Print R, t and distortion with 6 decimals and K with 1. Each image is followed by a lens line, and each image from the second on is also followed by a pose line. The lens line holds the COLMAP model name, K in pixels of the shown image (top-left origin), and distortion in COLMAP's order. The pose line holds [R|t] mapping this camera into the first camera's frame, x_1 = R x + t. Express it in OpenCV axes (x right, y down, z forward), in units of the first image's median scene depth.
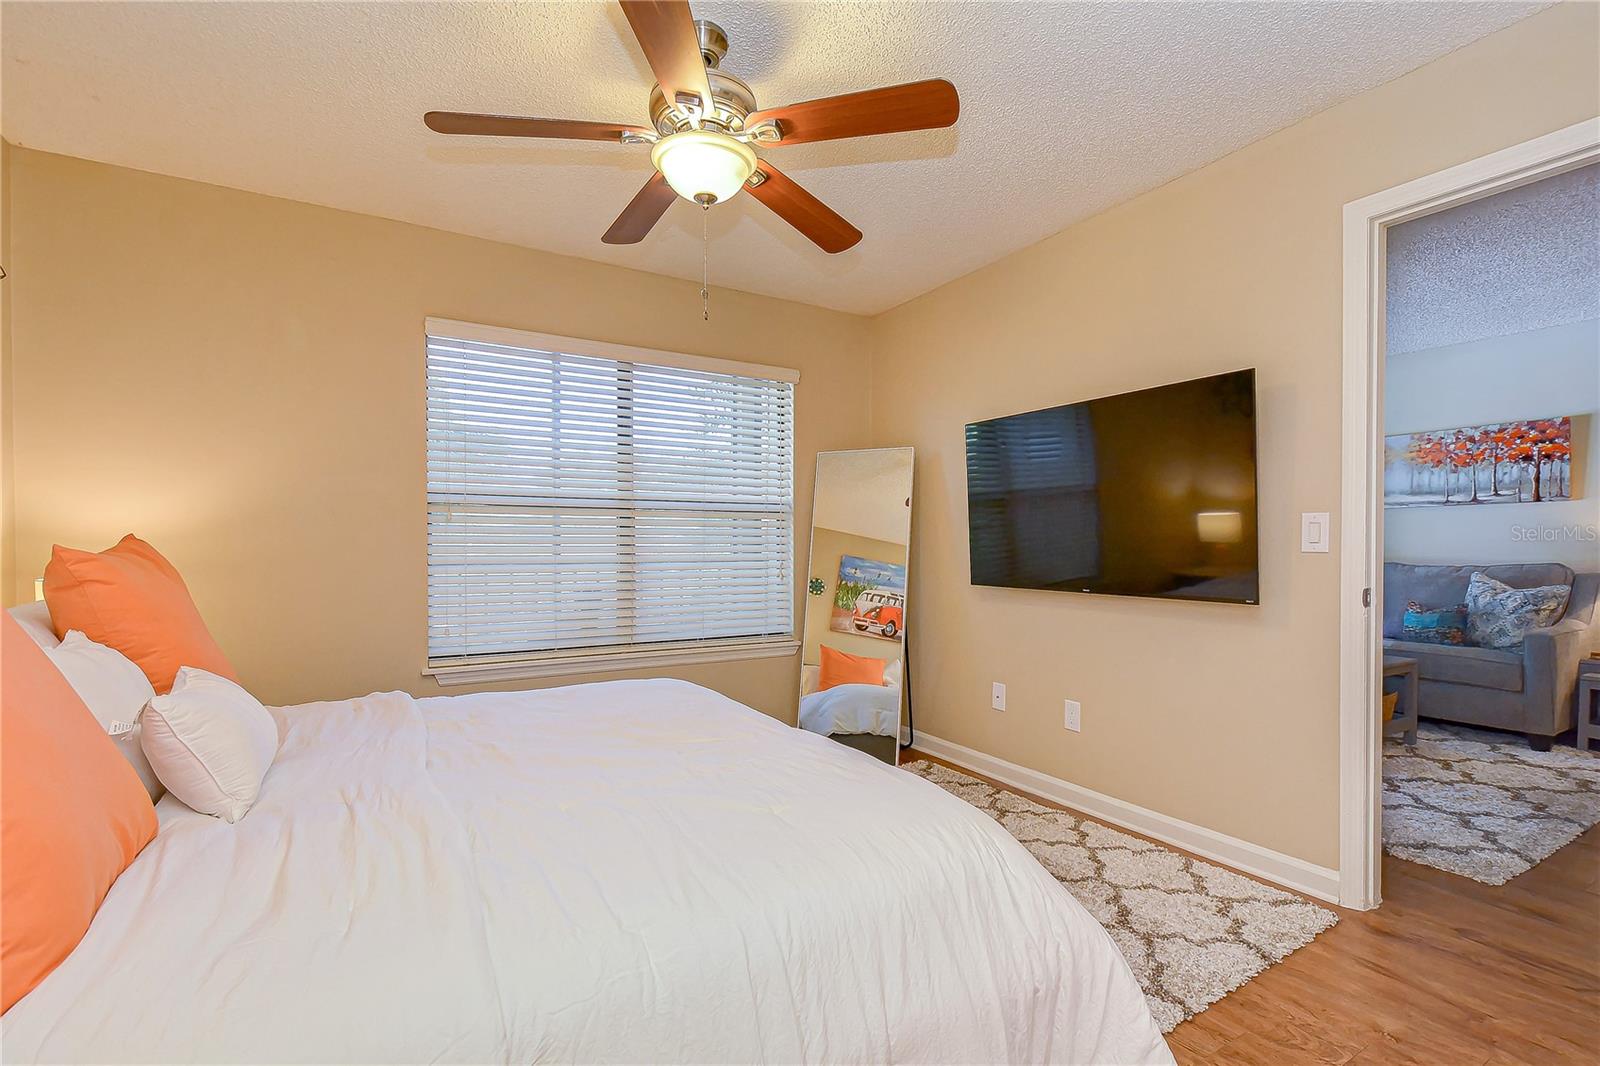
lens RADIAL K [[734.4, 0, 809.3], [0, 734.4, 555.0], [0, 0, 1]] dist [0.010250, -0.007926]
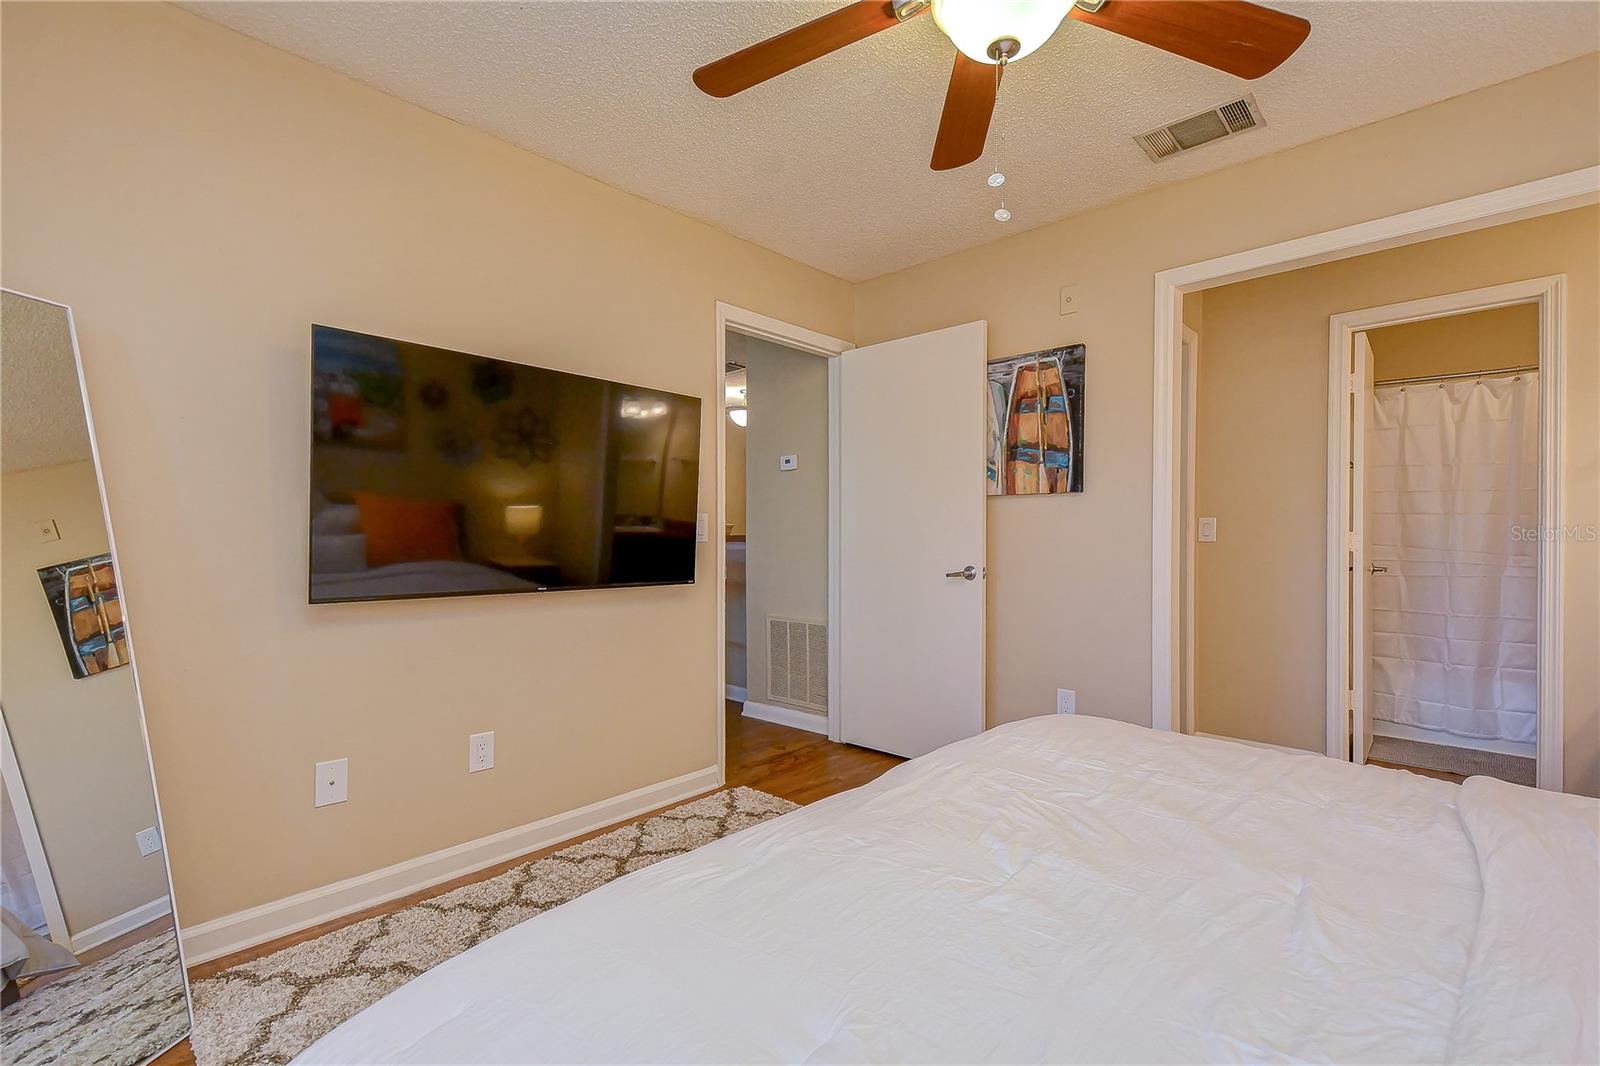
lens RADIAL K [[687.7, 0, 820.4], [0, 687.7, 548.3], [0, 0, 1]] dist [0.032523, -0.006954]
pose [[-0.282730, -0.005865, 0.959182, -0.469816], [0.010120, 0.999907, 0.009097, -0.004869], [-0.959146, 0.012279, -0.282645, 0.867499]]
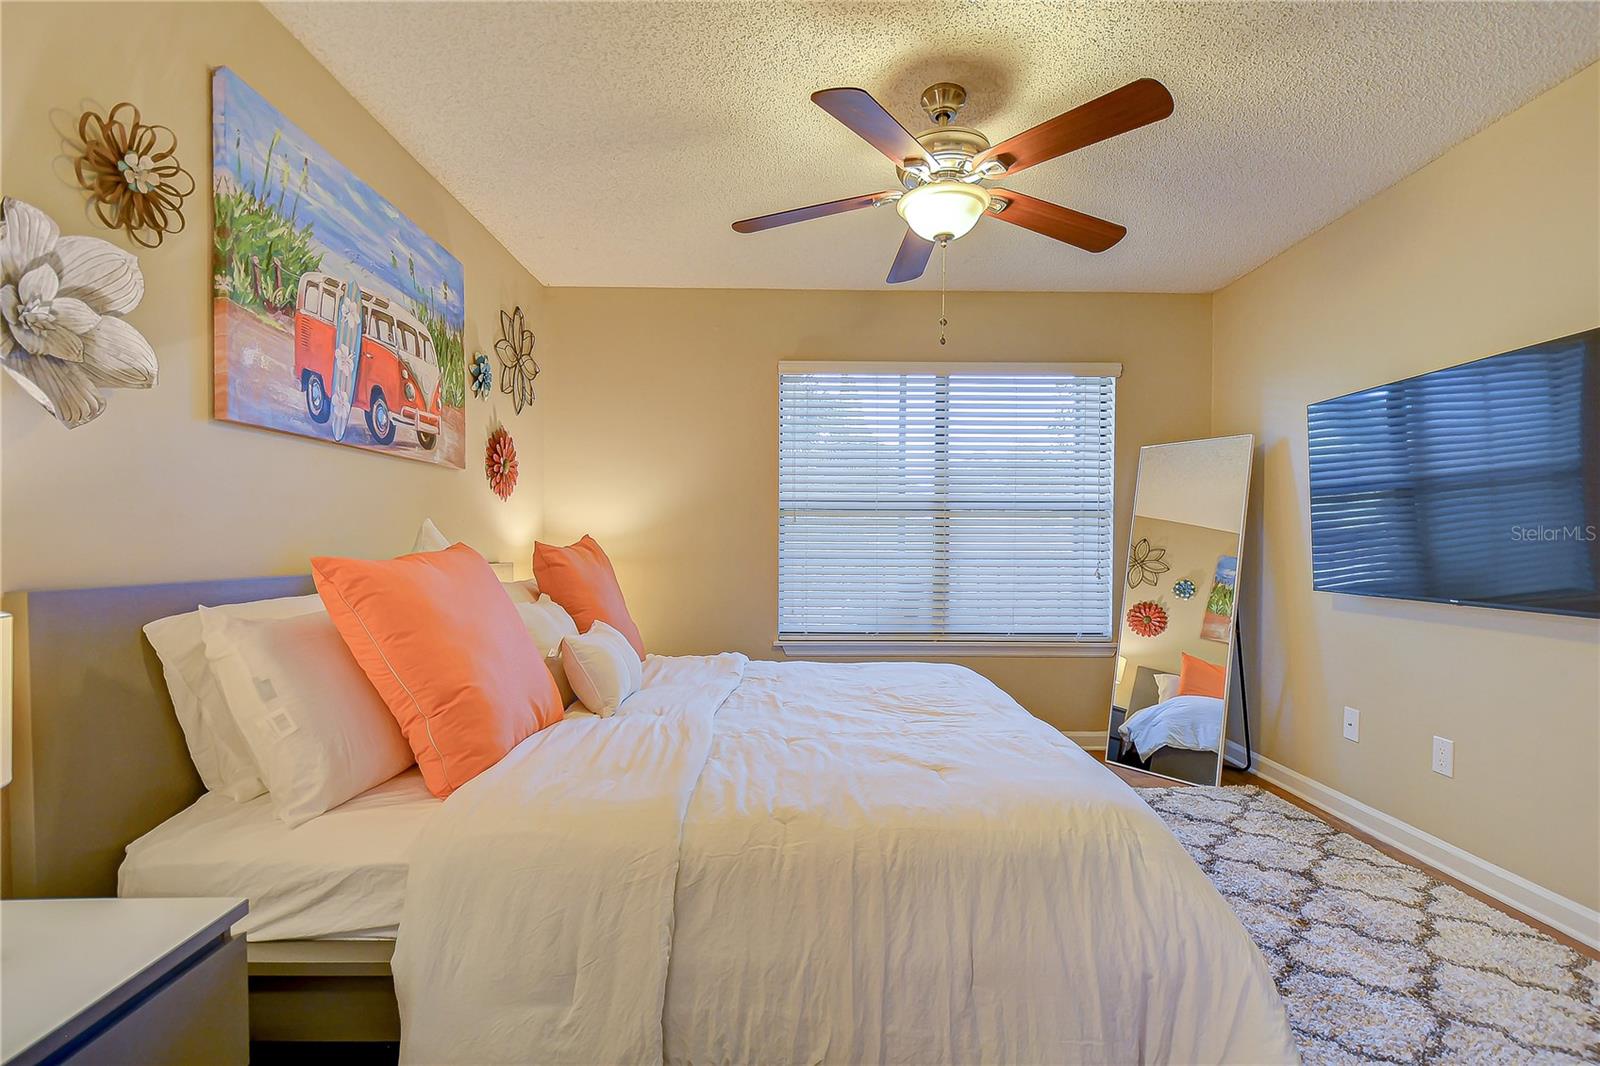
lens RADIAL K [[734.4, 0, 809.3], [0, 734.4, 555.0], [0, 0, 1]] dist [0.010250, -0.007926]
pose [[0.859456, 0.011632, -0.511077, 0.172976], [-0.010853, 0.999931, 0.004506, 0.001519], [0.511094, 0.001674, 0.859523, -0.052511]]
